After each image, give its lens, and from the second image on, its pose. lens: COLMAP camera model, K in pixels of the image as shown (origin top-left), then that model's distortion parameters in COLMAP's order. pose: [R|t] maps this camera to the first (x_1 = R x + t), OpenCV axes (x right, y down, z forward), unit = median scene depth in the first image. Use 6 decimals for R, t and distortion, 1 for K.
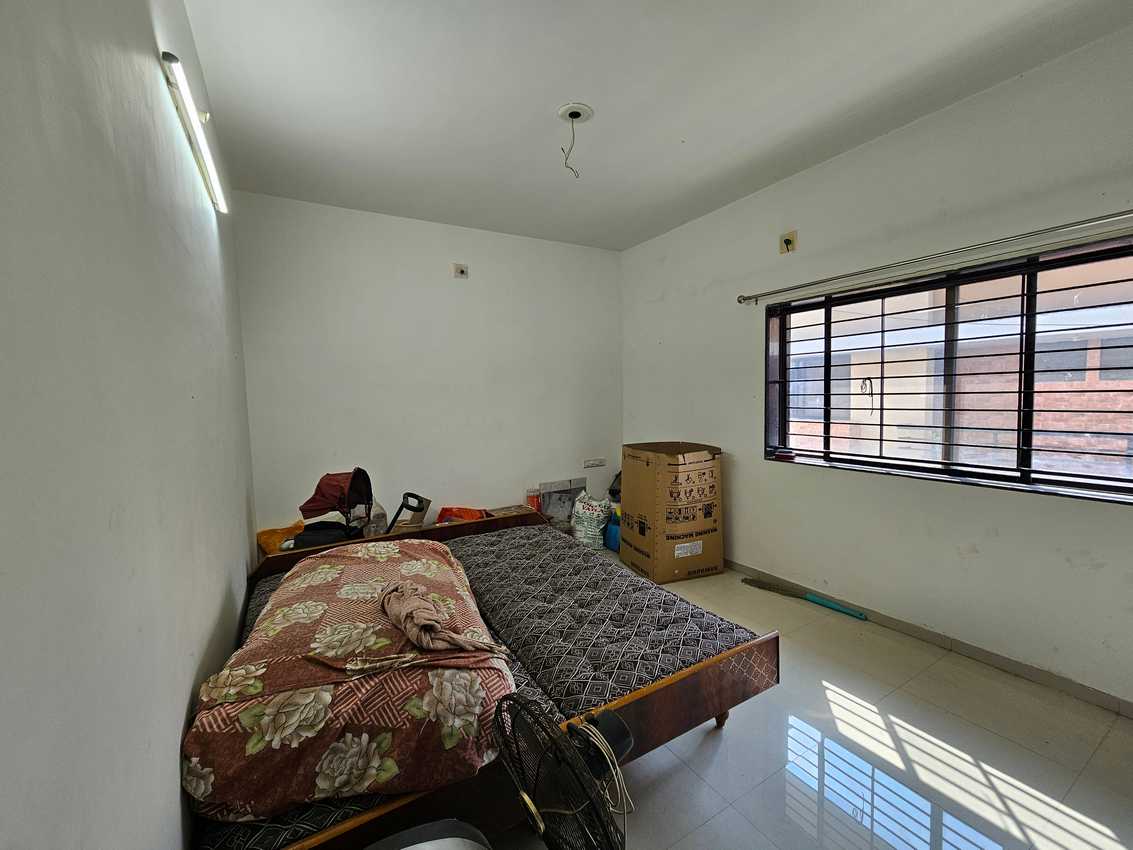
lens RADIAL K [[464.7, 0, 560.9], [0, 464.7, 426.4], [0, 0, 1]] dist [0.000521, 0.000088]
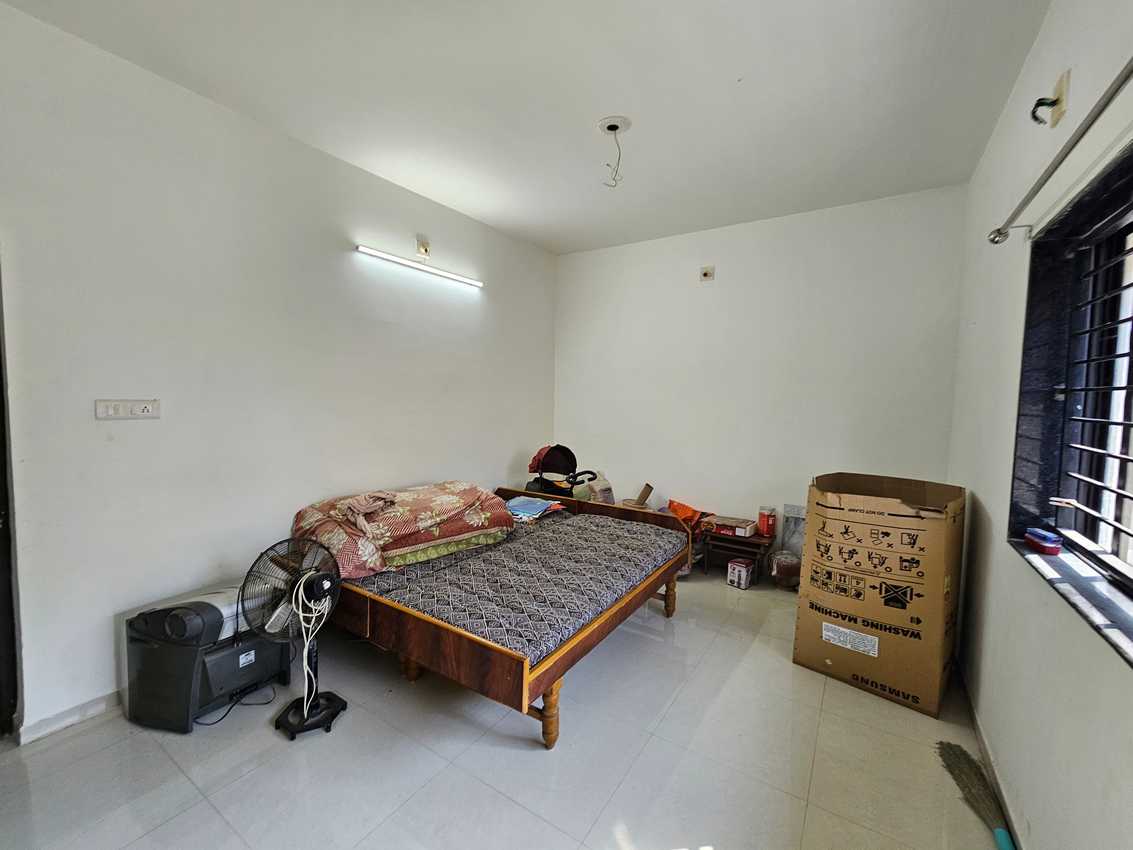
lens RADIAL K [[464.7, 0, 560.9], [0, 464.7, 426.4], [0, 0, 1]] dist [0.000521, 0.000088]
pose [[0.447543, 0.095816, -0.889114, 0.654453], [-0.092294, 0.993883, 0.060650, -0.040337], [0.889487, 0.054917, 0.453649, 0.315304]]
